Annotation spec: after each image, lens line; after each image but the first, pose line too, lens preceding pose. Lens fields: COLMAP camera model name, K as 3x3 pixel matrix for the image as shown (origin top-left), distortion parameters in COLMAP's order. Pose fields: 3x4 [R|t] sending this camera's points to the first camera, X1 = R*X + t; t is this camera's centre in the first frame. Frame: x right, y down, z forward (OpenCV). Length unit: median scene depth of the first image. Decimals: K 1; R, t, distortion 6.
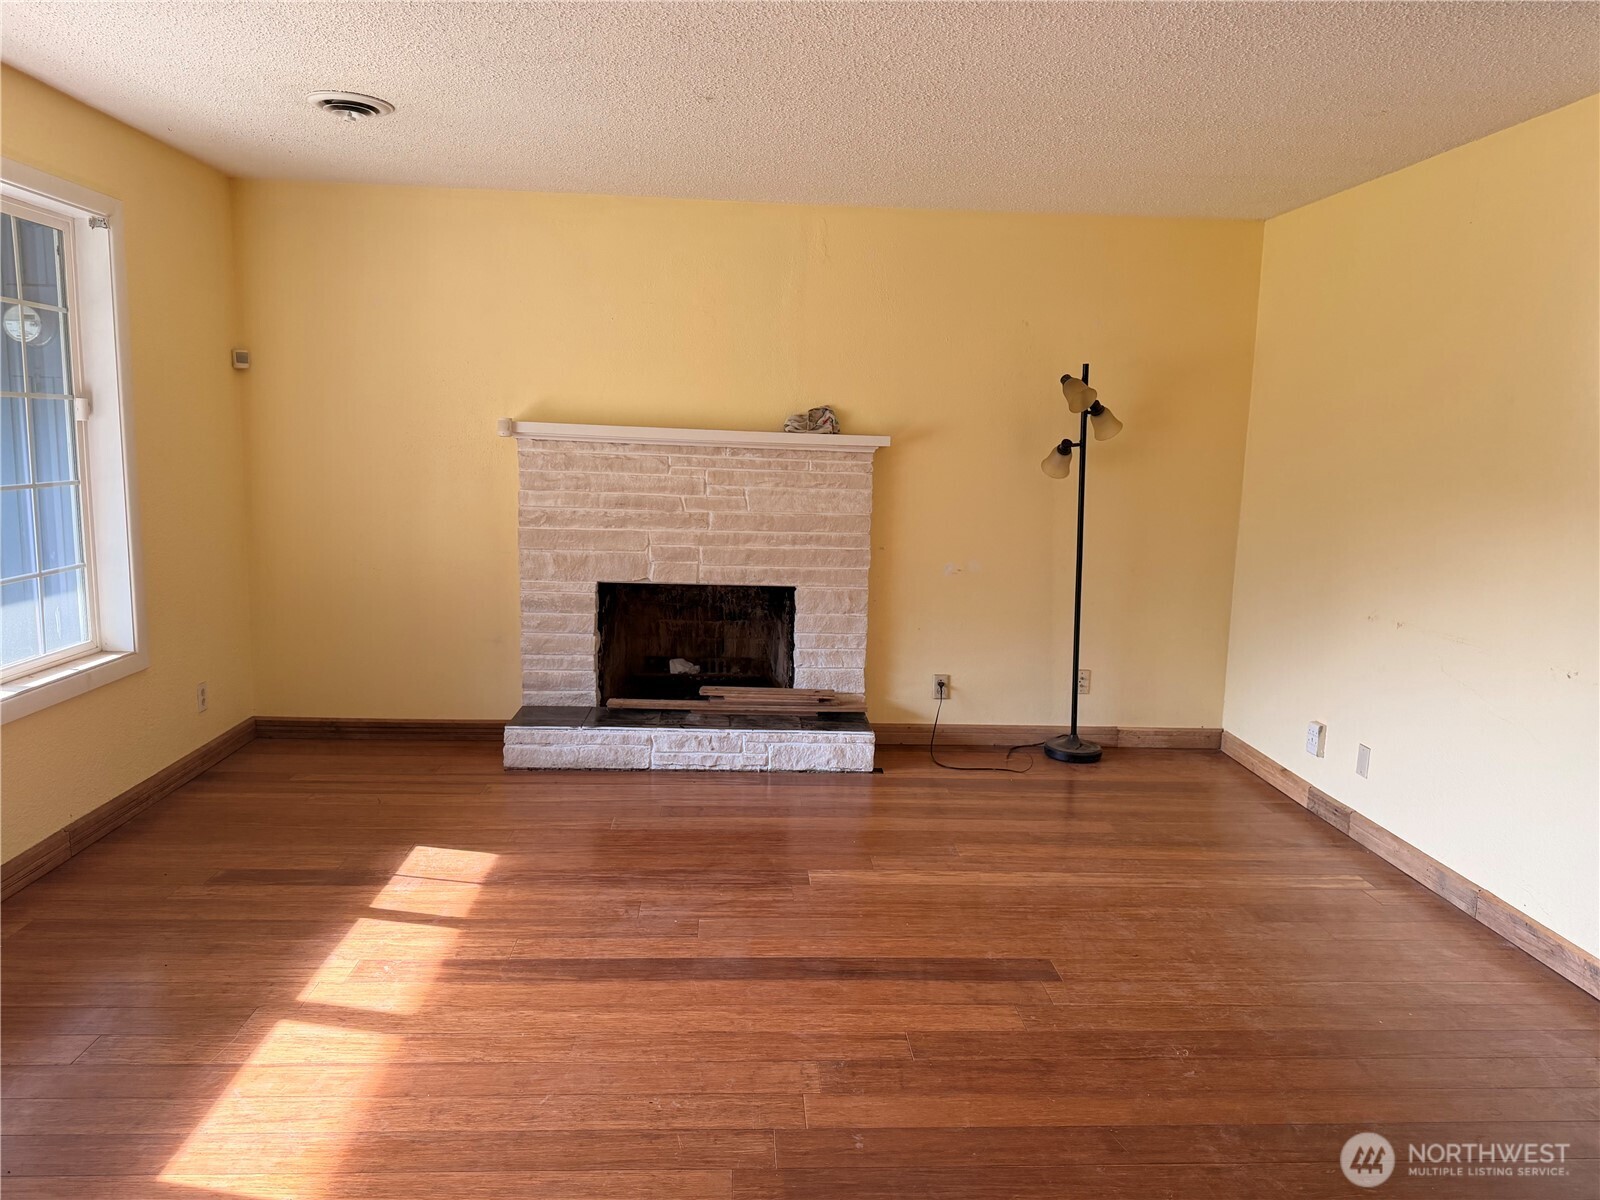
lens RADIAL K [[1131.7, 0, 804.2], [0, 1131.7, 605.3], [0, 0, 1]] dist [0.080533, -0.066023]
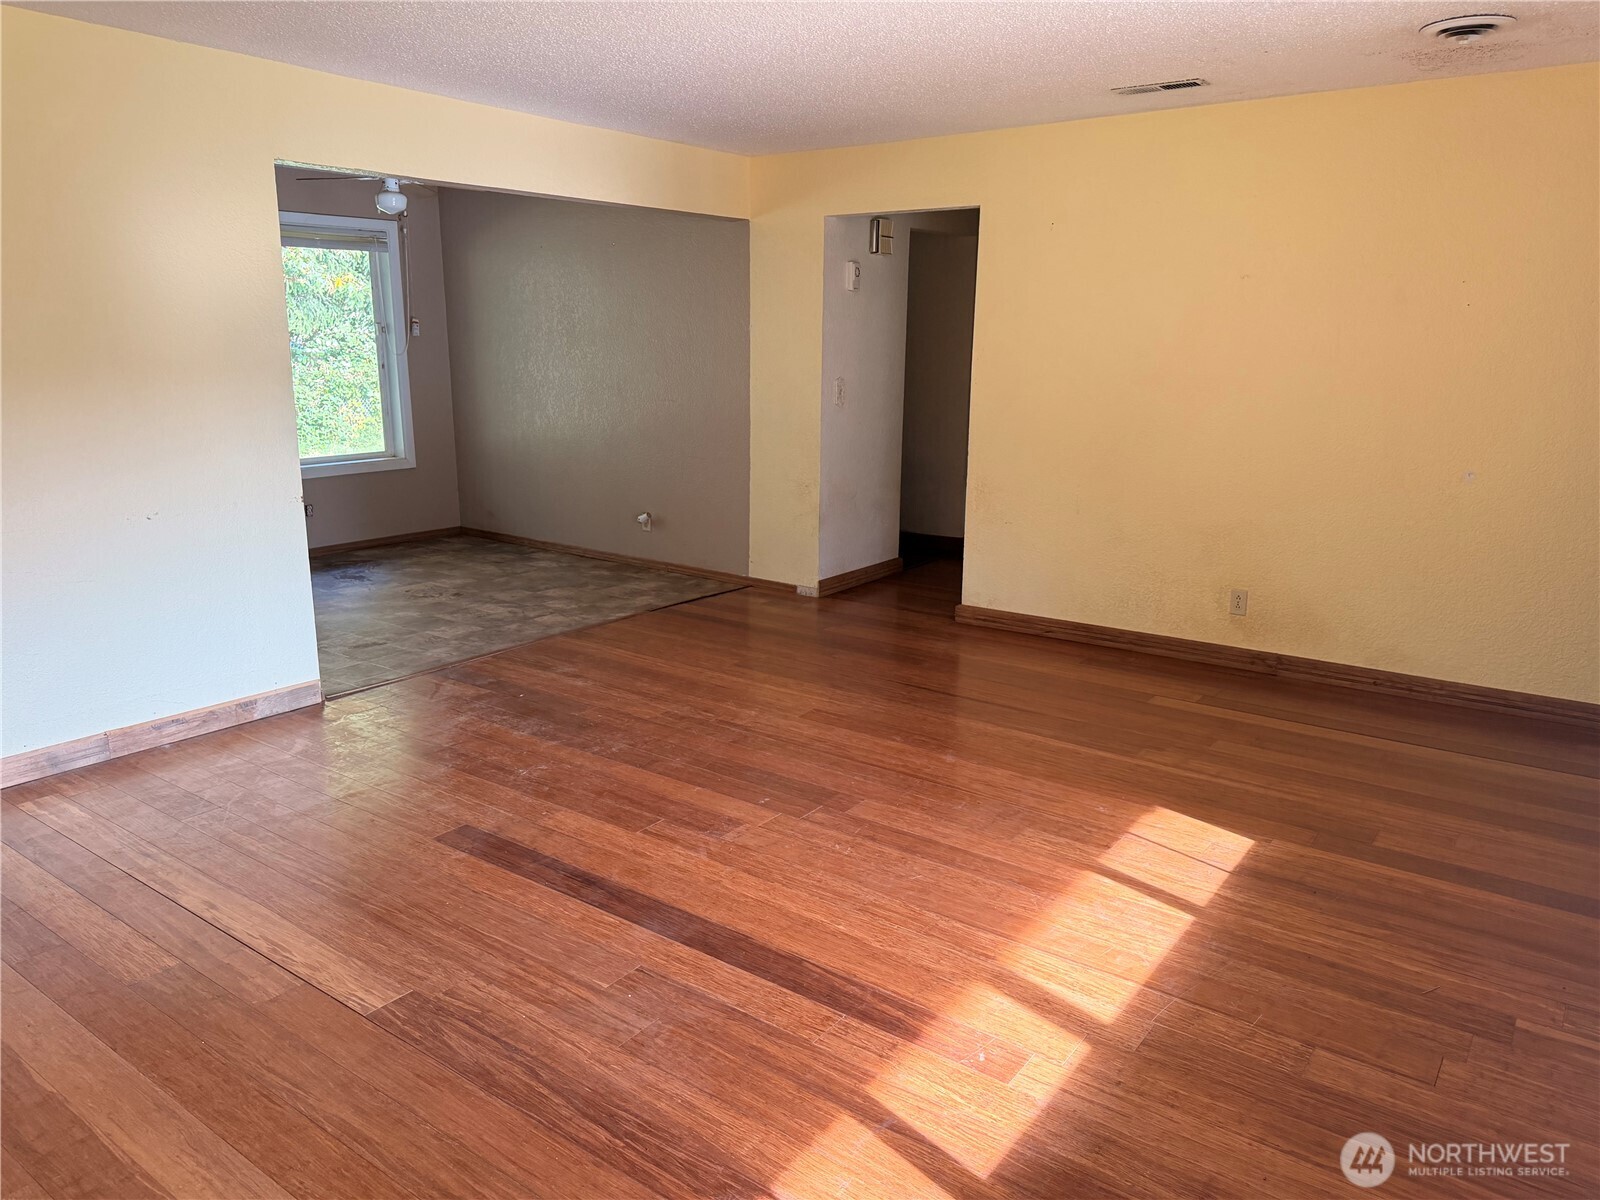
lens RADIAL K [[1131.7, 0, 802.0], [0, 1131.7, 594.9], [0, 0, 1]] dist [0.080533, -0.066023]
pose [[-0.769269, -0.174171, 0.614727, -0.443894], [0.072661, 0.932037, 0.355003, -0.169382], [-0.634780, 0.317759, -0.704332, 0.975766]]
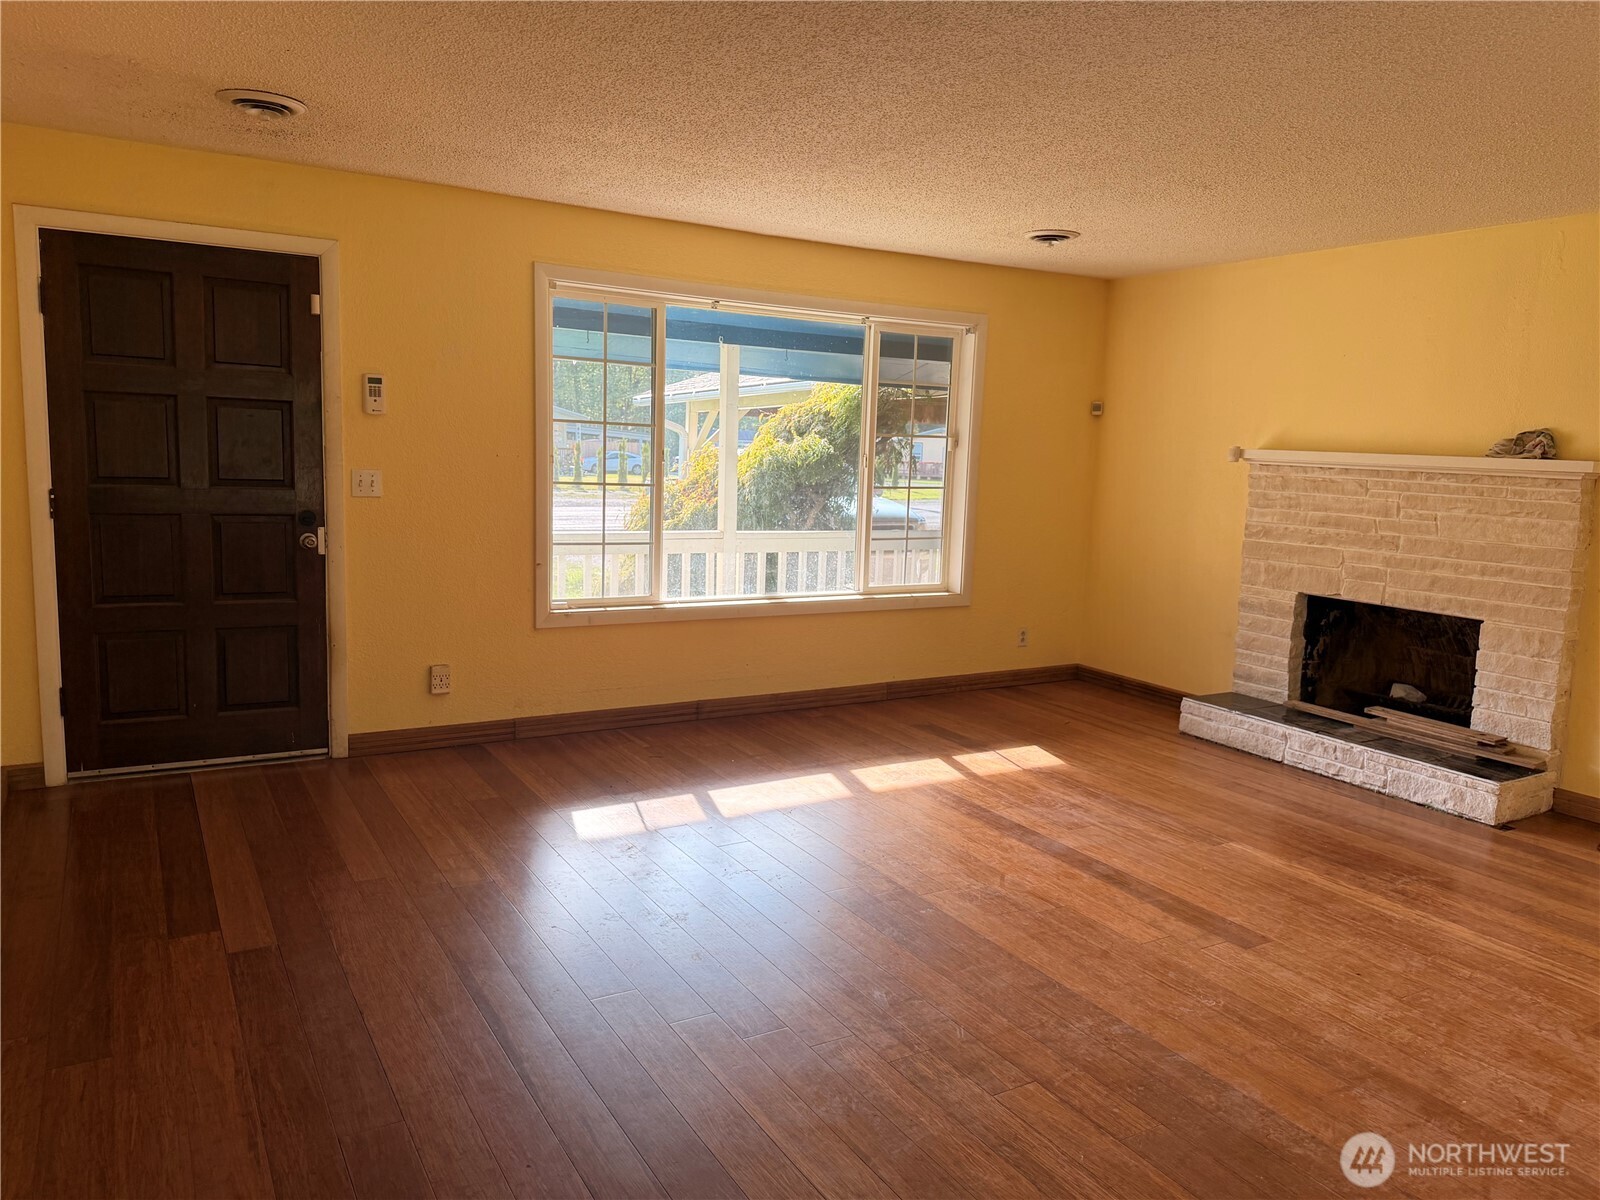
lens RADIAL K [[1131.7, 0, 790.3], [0, 1131.7, 593.8], [0, 0, 1]] dist [0.080533, -0.066023]
pose [[0.451801, 0.106899, -0.885691, 0.614086], [-0.155112, 0.987086, 0.040013, 0.013196], [0.878531, 0.119303, 0.462548, 0.052494]]
